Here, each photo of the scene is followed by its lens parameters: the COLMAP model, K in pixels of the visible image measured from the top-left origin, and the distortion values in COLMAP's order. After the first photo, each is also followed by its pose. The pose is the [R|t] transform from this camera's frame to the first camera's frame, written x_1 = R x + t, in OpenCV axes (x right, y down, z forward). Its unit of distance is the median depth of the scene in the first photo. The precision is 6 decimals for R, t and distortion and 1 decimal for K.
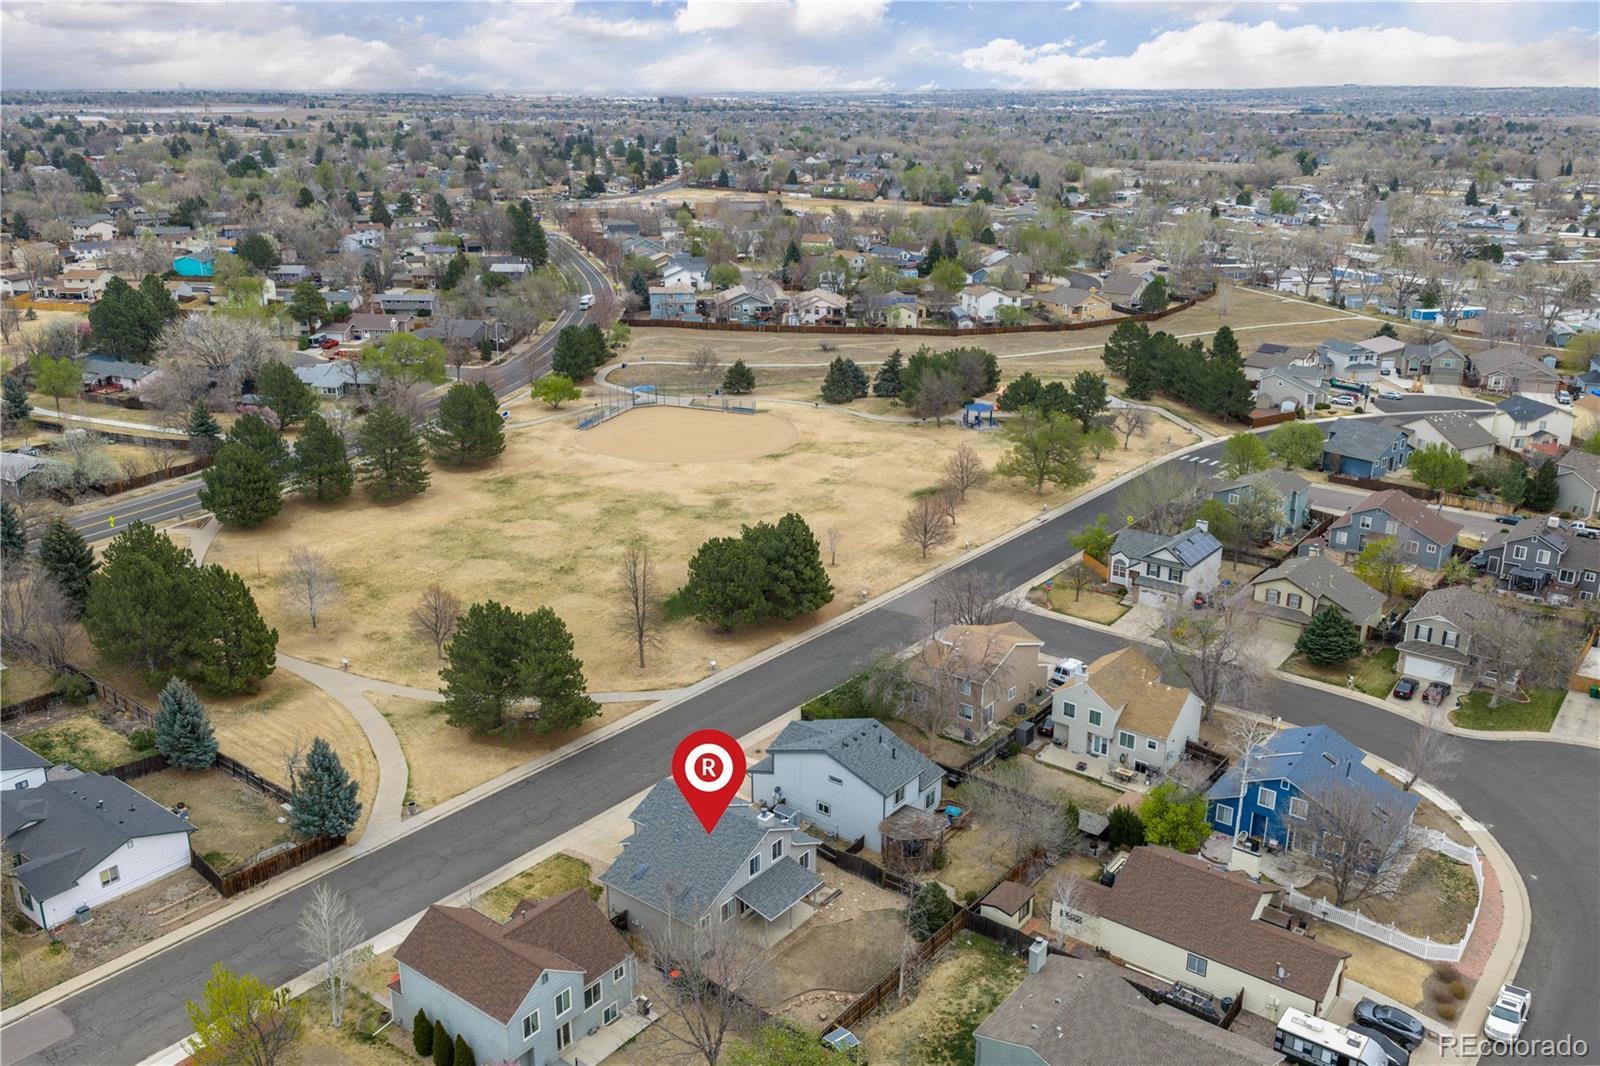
lens RADIAL K [[1328.7, 0, 800.0], [0, 1328.7, 533.0], [0, 0, 1]] dist [0.012747, -0.044616]
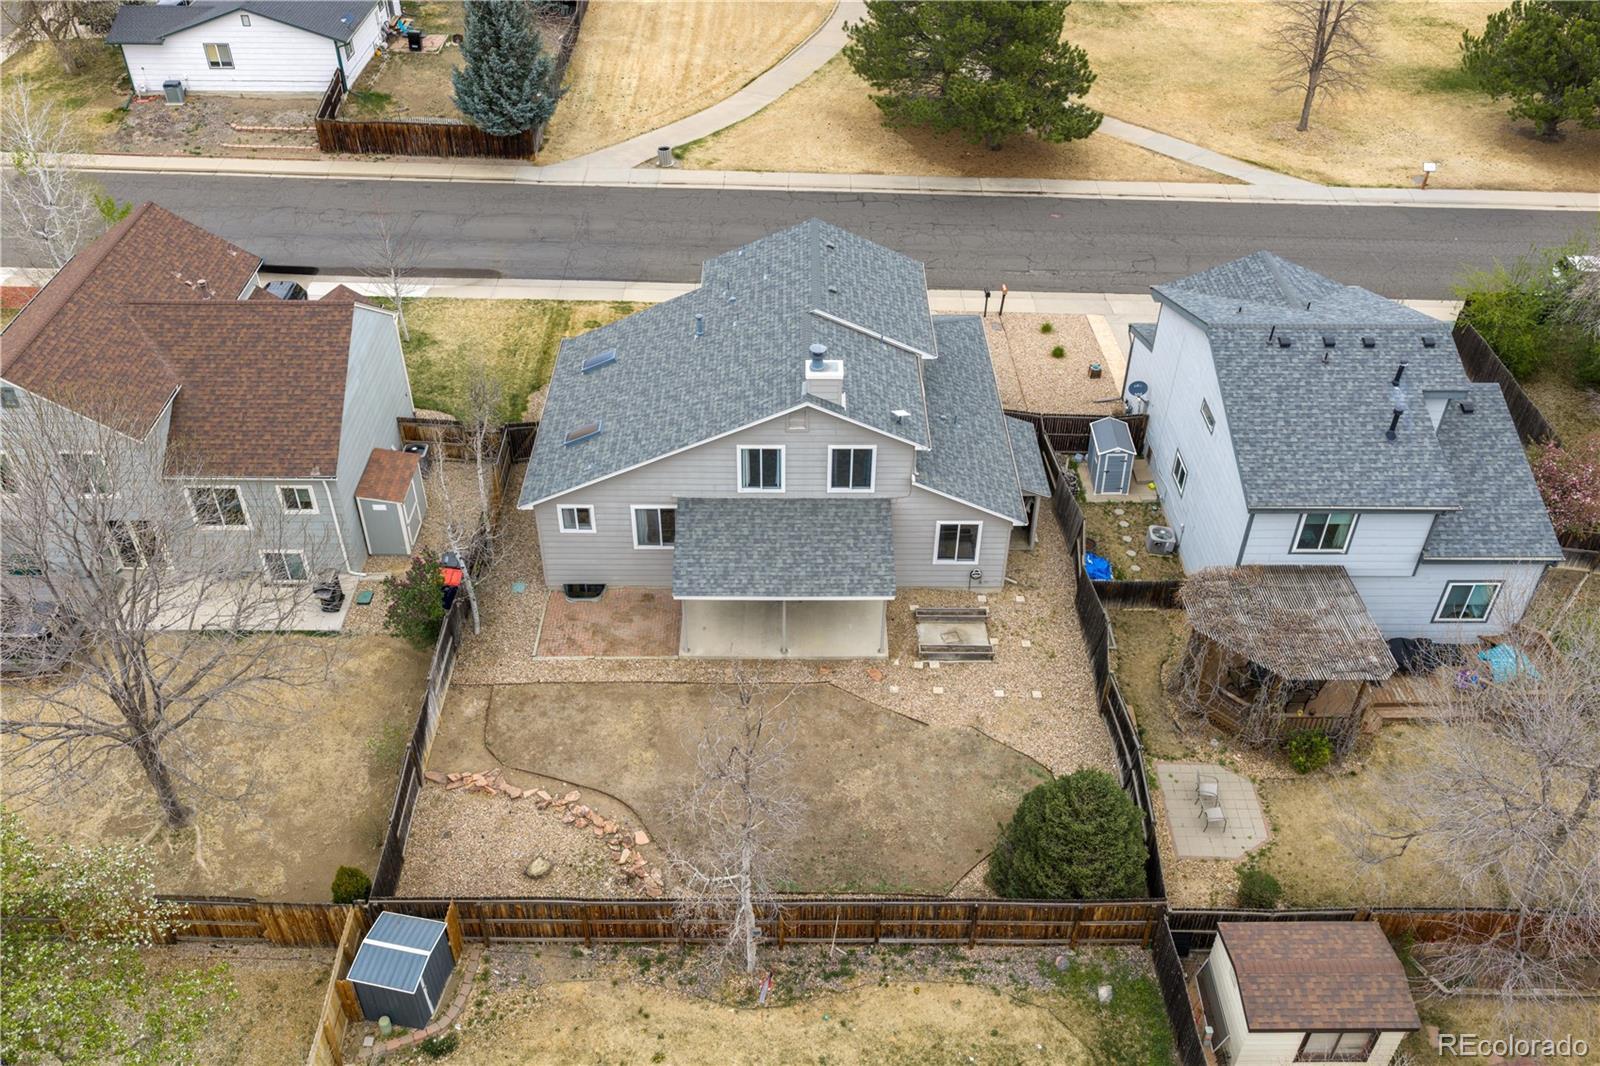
lens RADIAL K [[1328.7, 0, 800.0], [0, 1328.7, 533.0], [0, 0, 1]] dist [0.012747, -0.044616]
pose [[0.620152, 0.494976, -0.608614, 0.212499], [-0.261423, 0.861866, 0.434563, 0.089059], [0.739641, -0.110389, 0.663886, 0.714692]]
